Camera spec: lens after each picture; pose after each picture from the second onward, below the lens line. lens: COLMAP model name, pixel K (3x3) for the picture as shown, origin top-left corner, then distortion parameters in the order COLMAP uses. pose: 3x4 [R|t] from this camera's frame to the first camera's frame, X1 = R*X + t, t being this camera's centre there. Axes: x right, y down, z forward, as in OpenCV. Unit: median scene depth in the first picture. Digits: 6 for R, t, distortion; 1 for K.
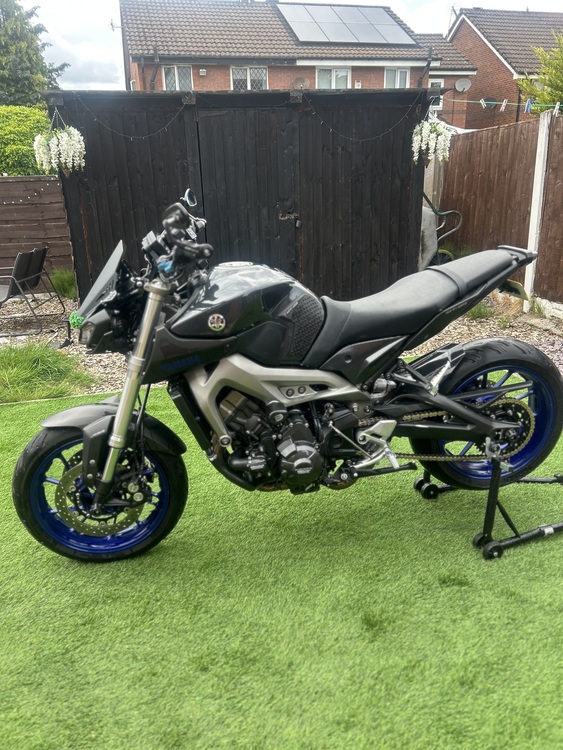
lens RADIAL K [[565.3, 0, 275.0], [0, 565.3, 374.5], [0, 0, 1]] dist [0.001891, -0.002057]
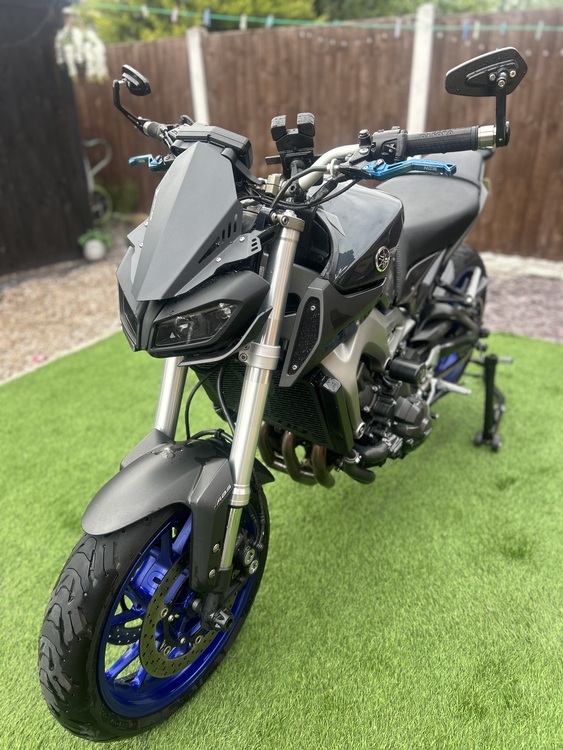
lens RADIAL K [[565.3, 0, 275.0], [0, 565.3, 374.5], [0, 0, 1]] dist [0.001891, -0.002057]
pose [[0.708173, -0.292116, 0.642775, -0.571972], [0.232882, 0.956090, 0.177929, -0.095408], [-0.666526, 0.023686, 0.745105, 0.514164]]
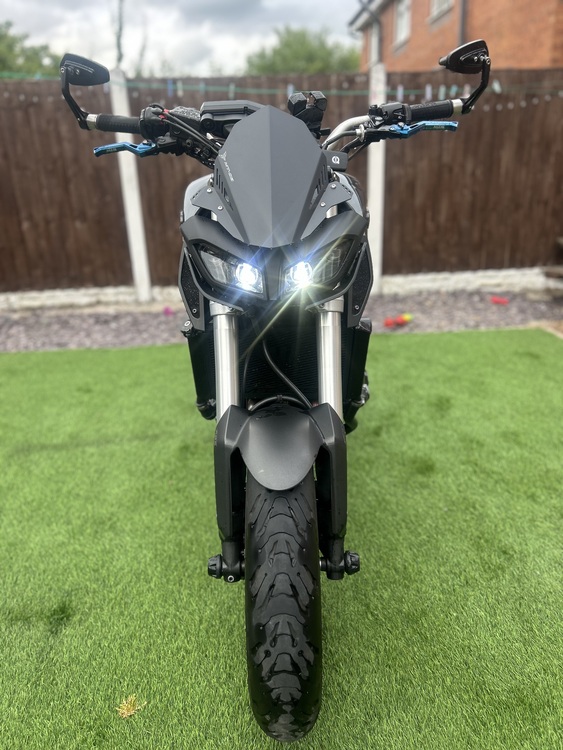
lens RADIAL K [[565.3, 0, 275.0], [0, 565.3, 374.5], [0, 0, 1]] dist [0.001891, -0.002057]
pose [[0.168777, -0.318035, 0.932935, -0.813457], [0.358536, 0.901482, 0.242450, -0.114688], [-0.918132, 0.293571, 0.266176, 0.840326]]
